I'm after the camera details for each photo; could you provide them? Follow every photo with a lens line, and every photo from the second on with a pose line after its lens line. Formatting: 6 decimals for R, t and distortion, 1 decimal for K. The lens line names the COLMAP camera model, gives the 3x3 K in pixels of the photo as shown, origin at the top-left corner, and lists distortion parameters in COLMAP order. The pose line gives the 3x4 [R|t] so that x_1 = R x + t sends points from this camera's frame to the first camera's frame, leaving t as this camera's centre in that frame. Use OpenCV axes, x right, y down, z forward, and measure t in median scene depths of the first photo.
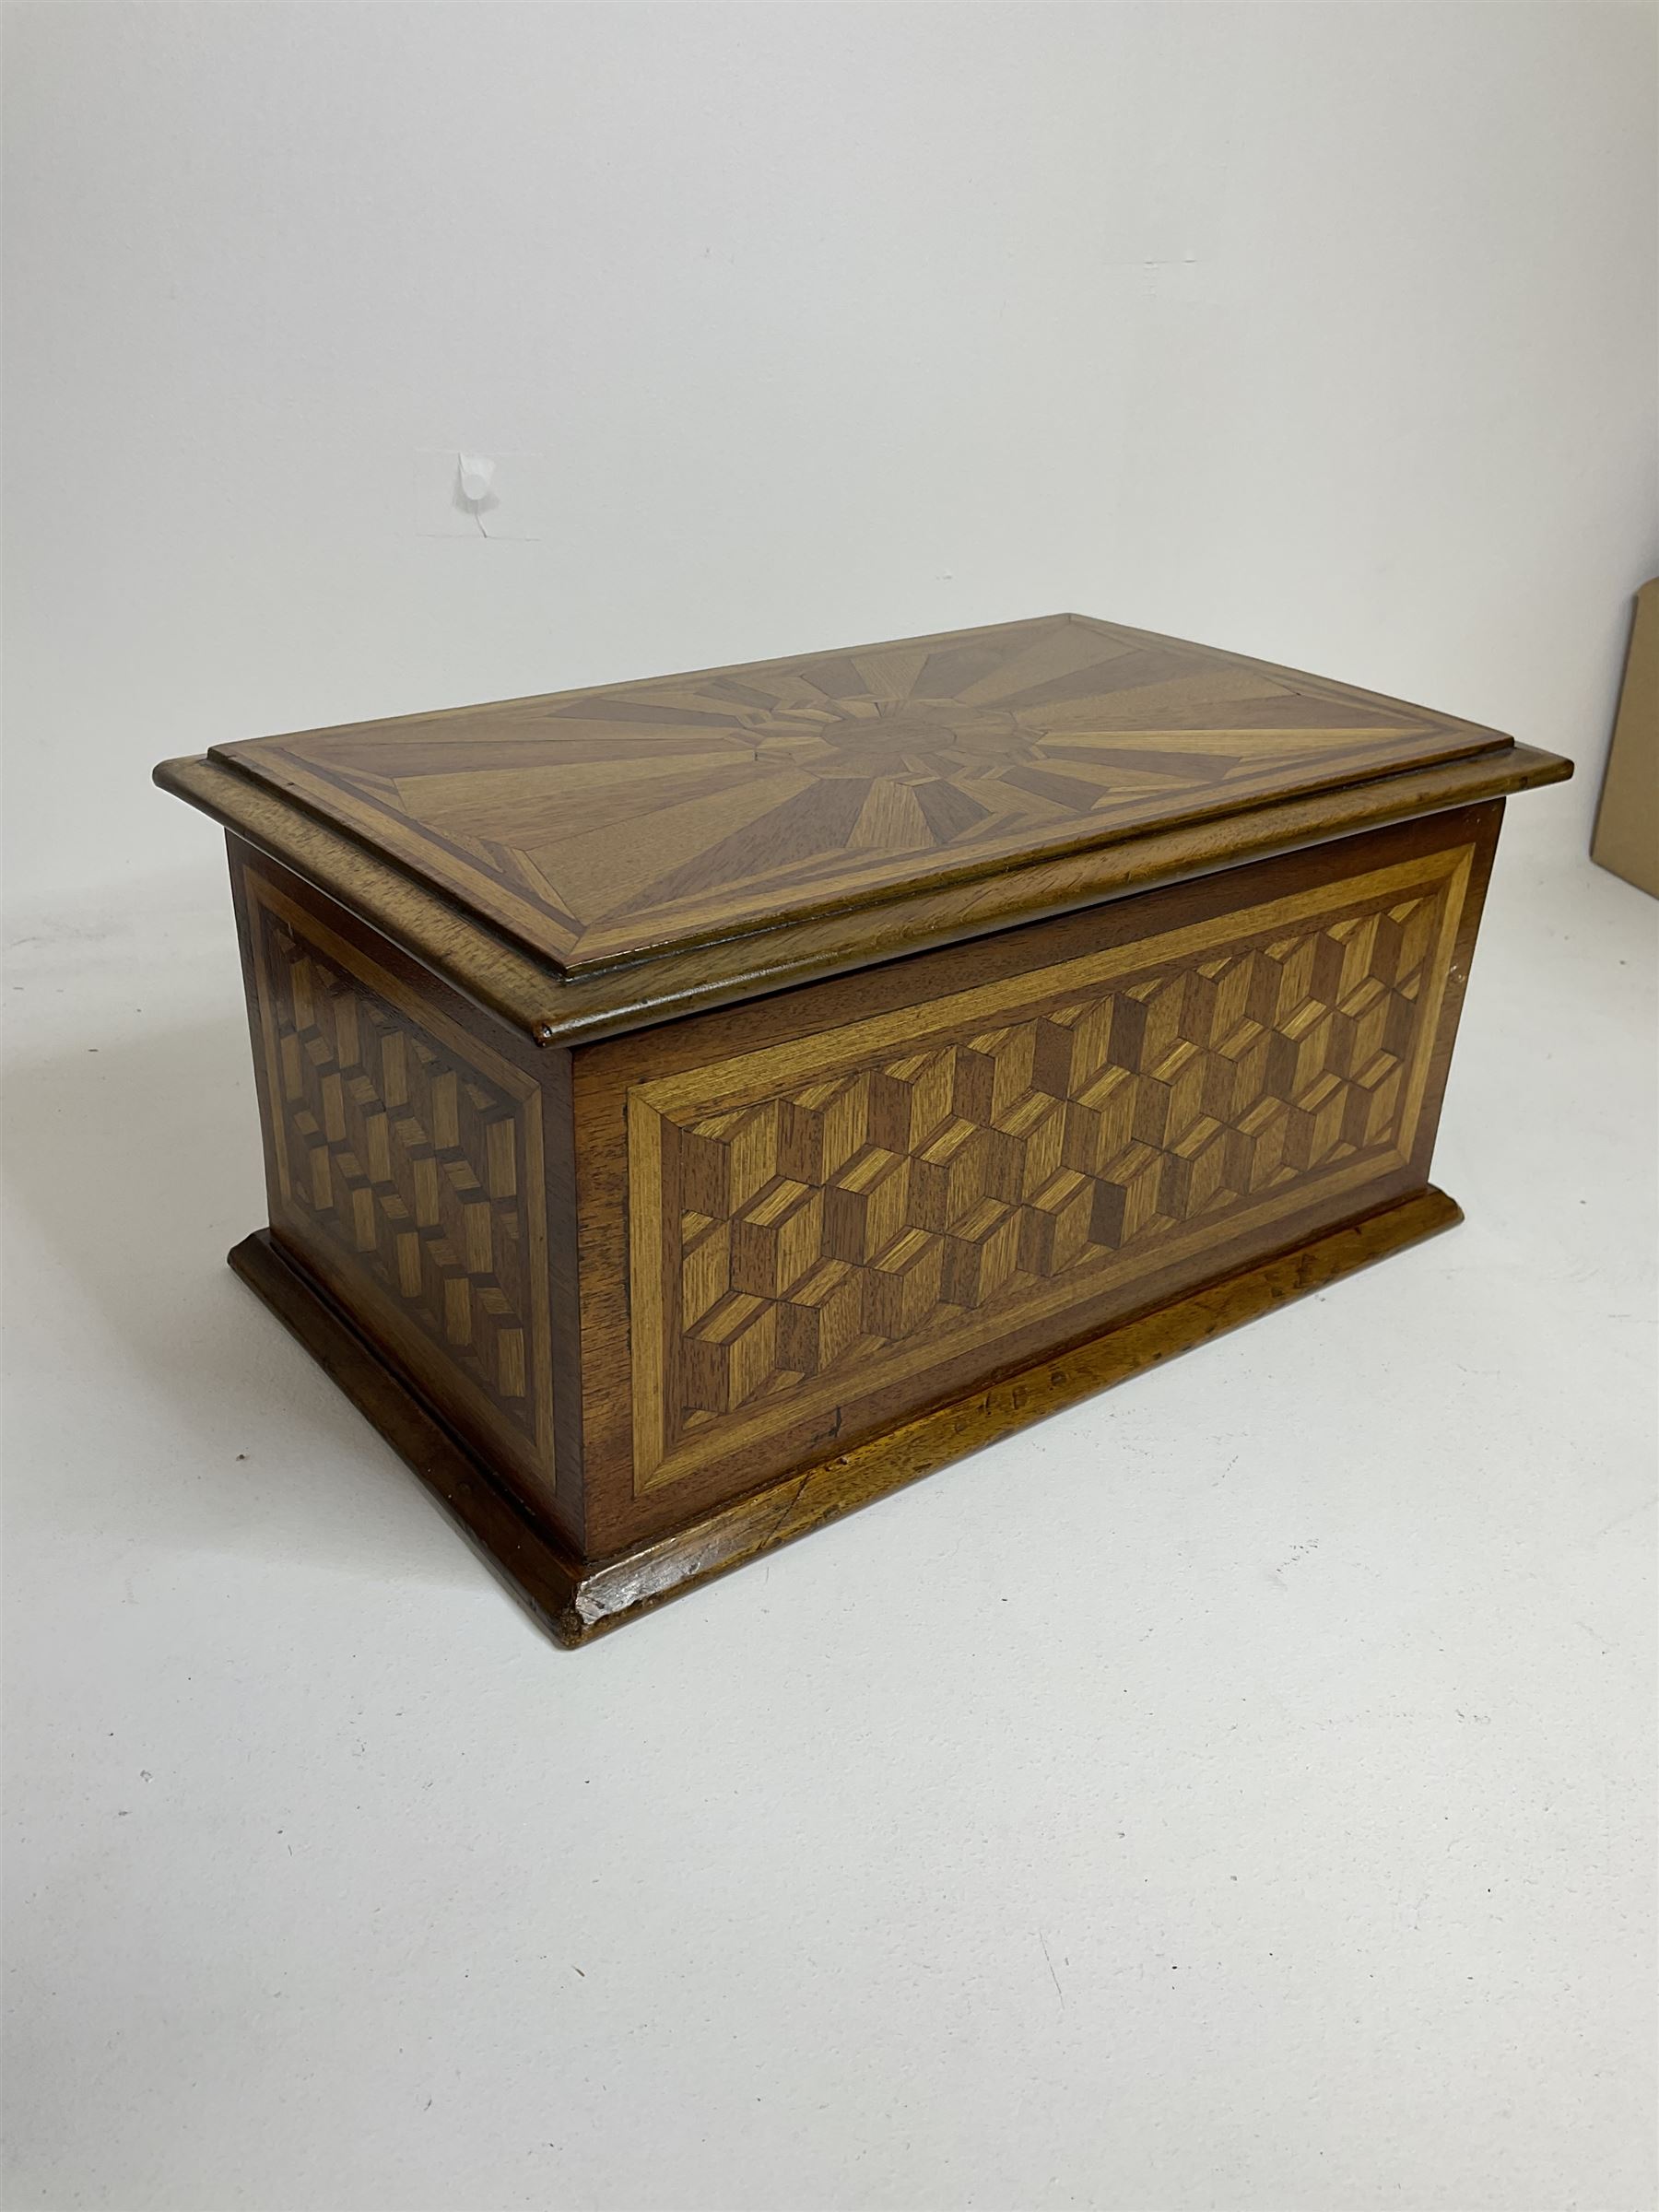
lens RADIAL K [[1835.2, 0, 820.7], [0, 1835.2, 1115.4], [0, 0, 1]] dist [0.118602, -0.200810]
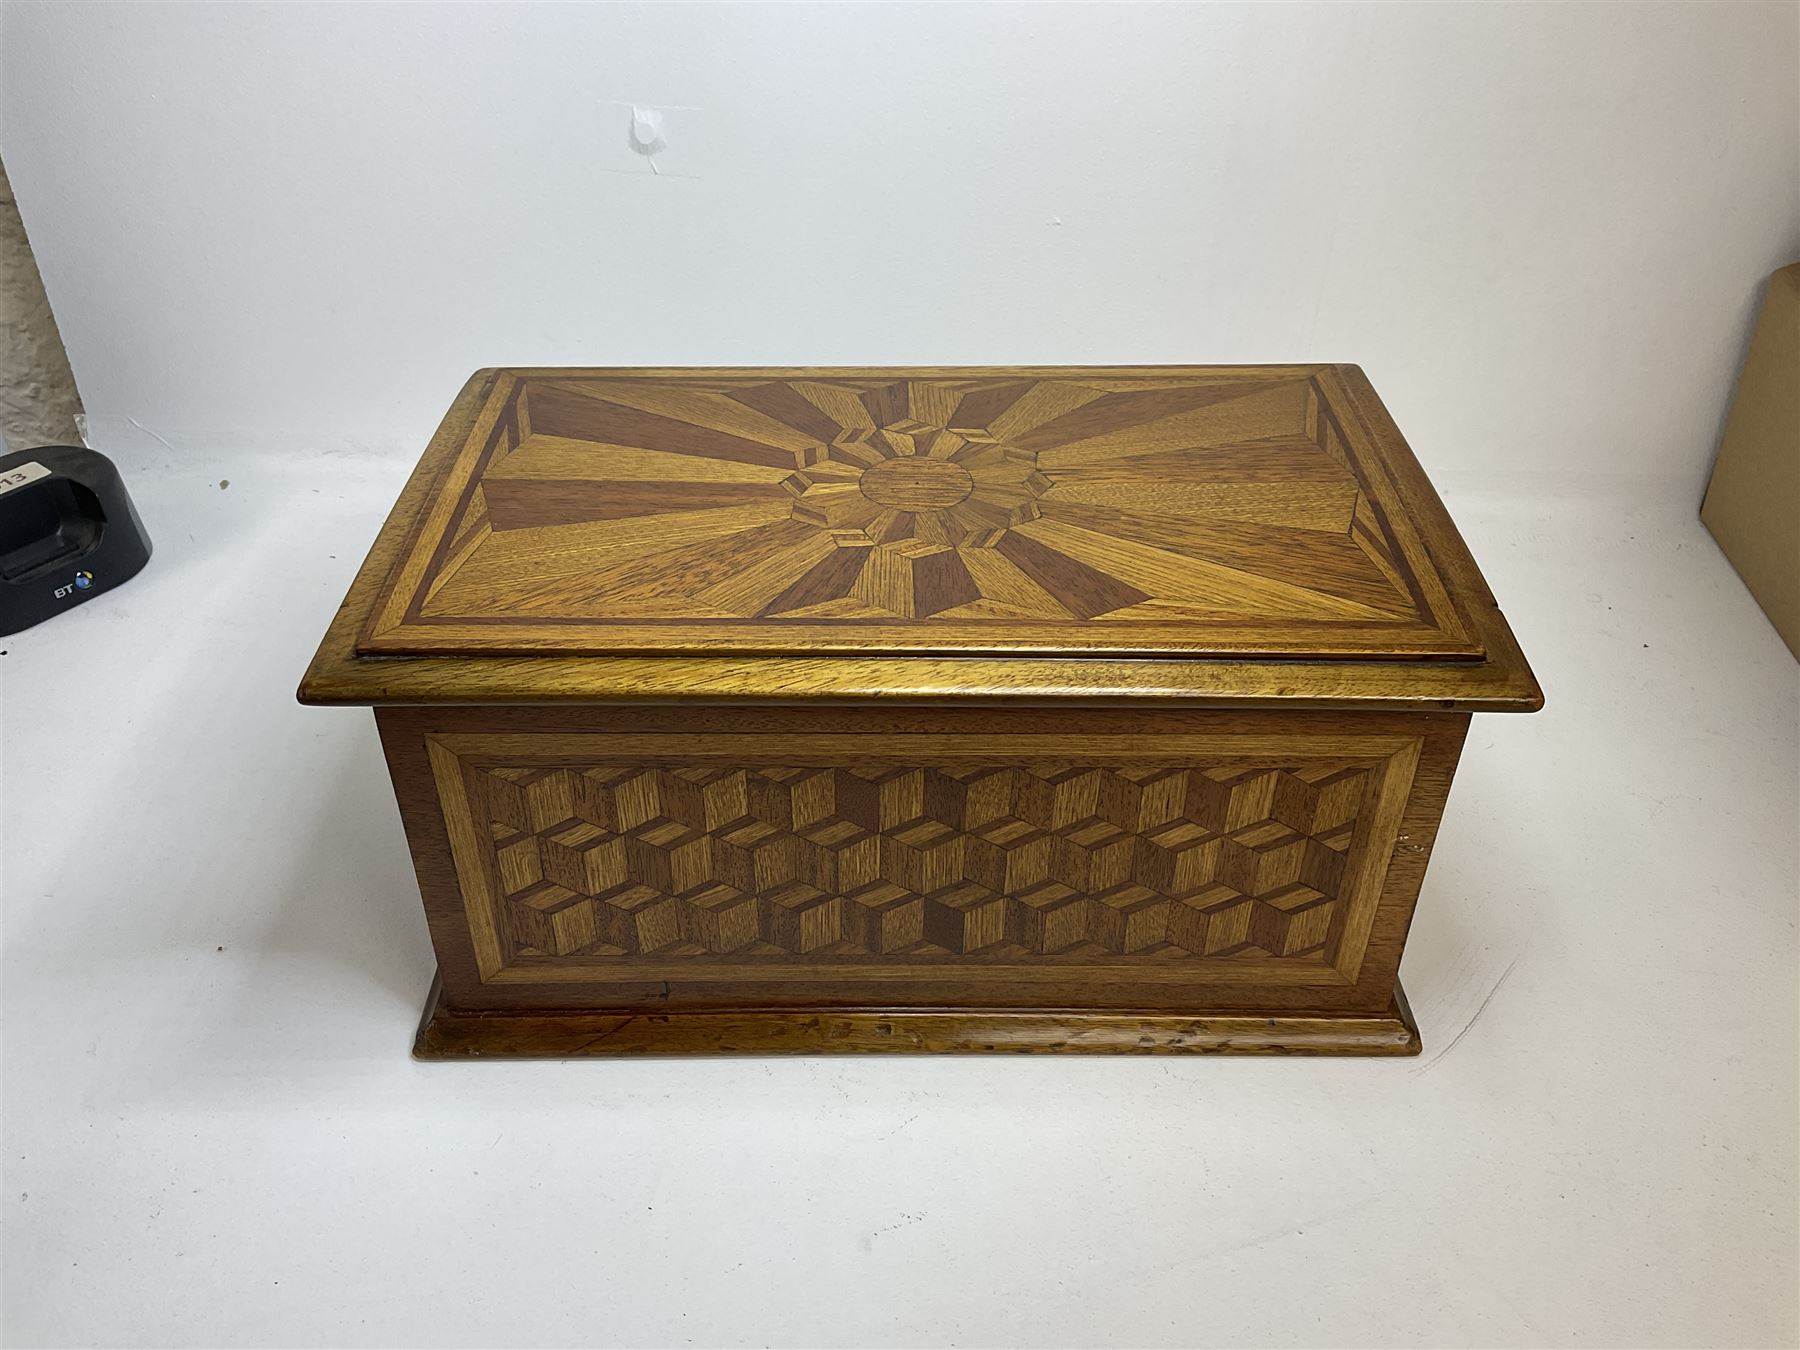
lens RADIAL K [[1493.3, 0, 900.0], [0, 1493.3, 675.0], [0, 0, 1]] dist [0.118602, -0.200810]
pose [[0.797859, 0.339019, -0.498486, 0.625282], [-0.259279, 0.939480, 0.223945, -0.343817], [0.544239, -0.049430, 0.837473, 0.201650]]
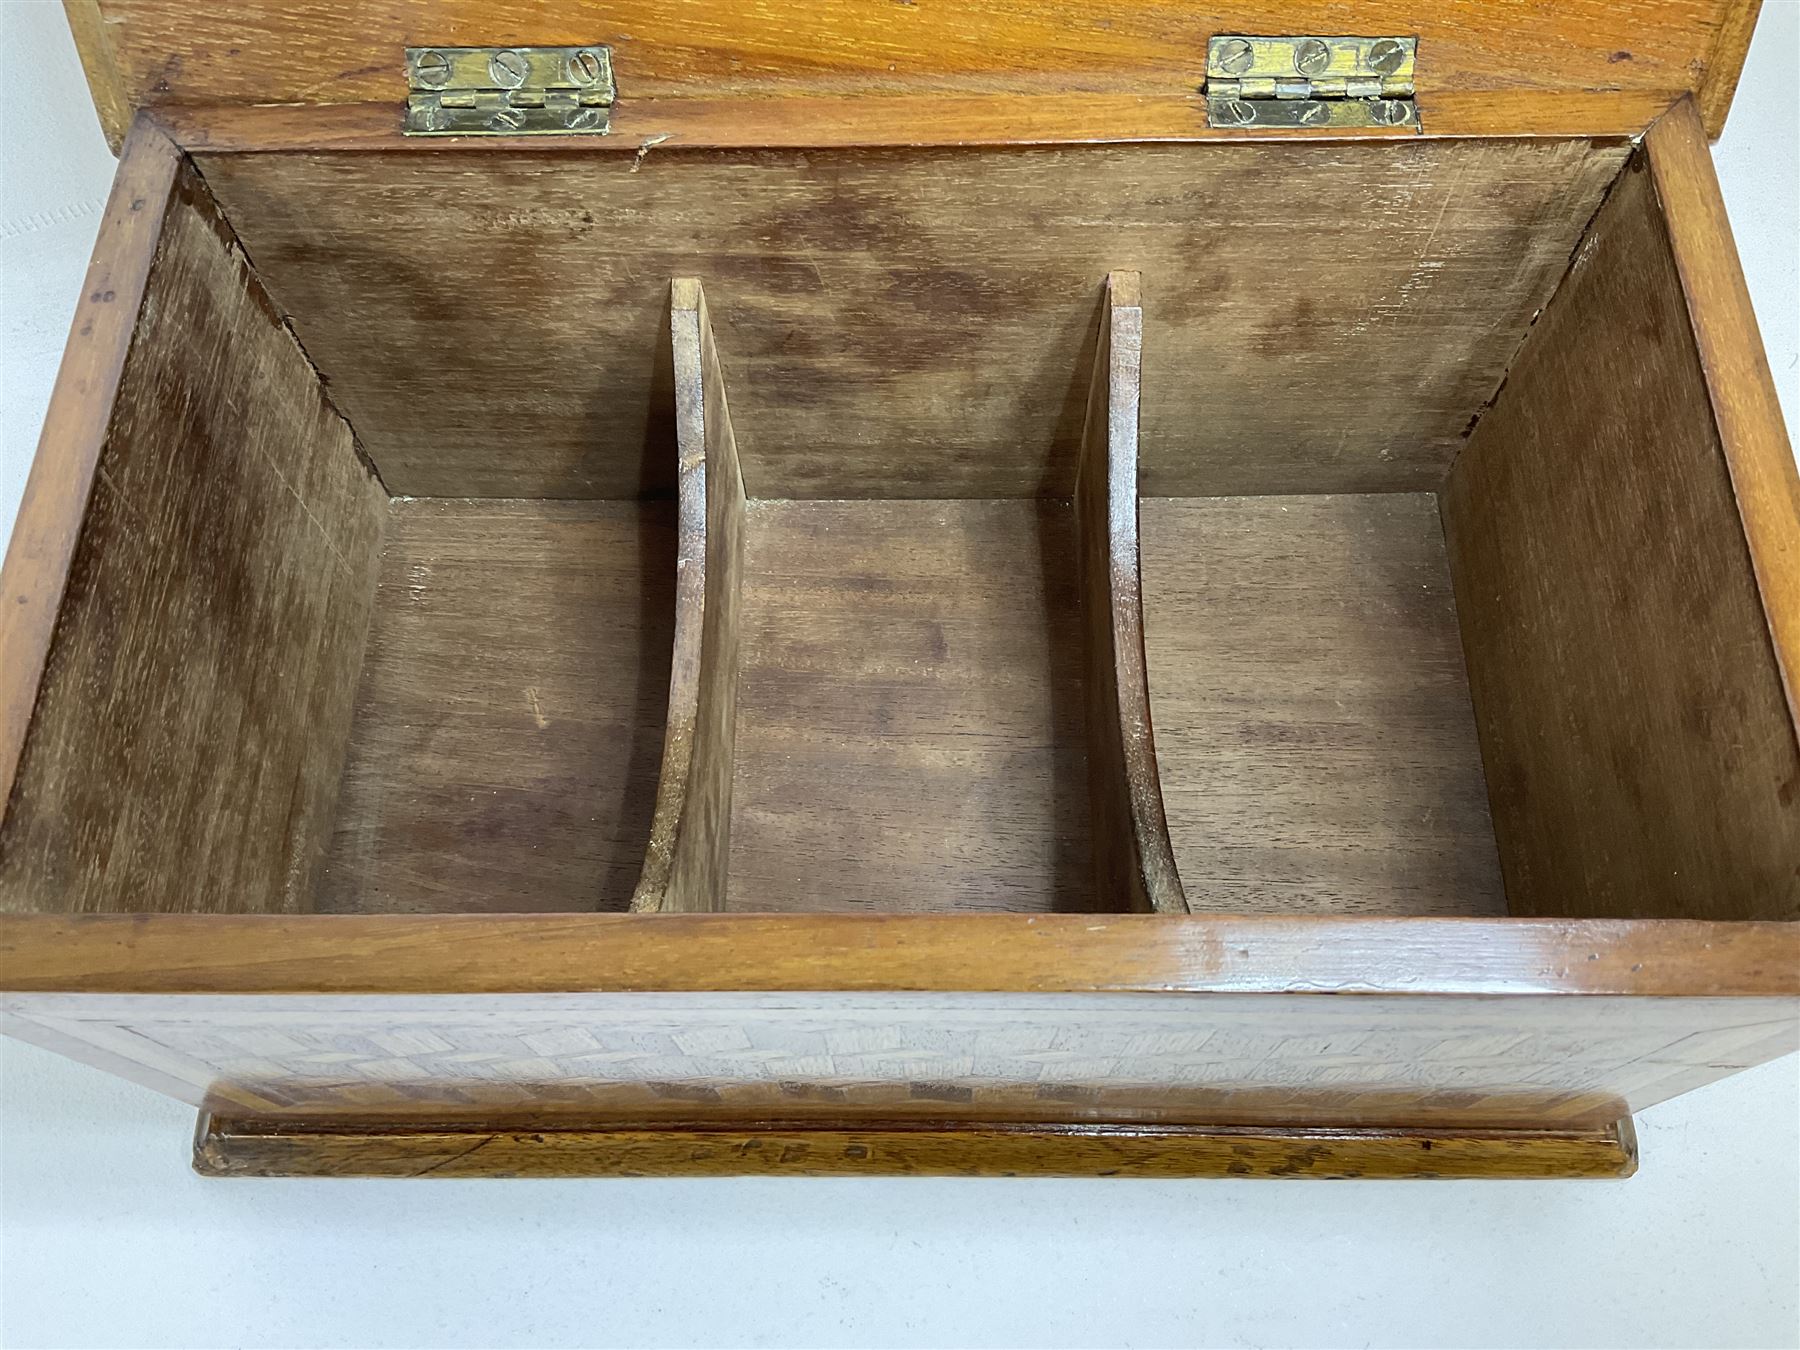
lens RADIAL K [[1491.4, 0, 892.7], [0, 1491.4, 676.7], [0, 0, 1]] dist [0.130463, -0.276301]
pose [[0.789060, 0.536427, -0.299382, 0.261303], [-0.240141, 0.717906, 0.653409, -0.528227], [0.565435, -0.443685, 0.695289, 0.702338]]
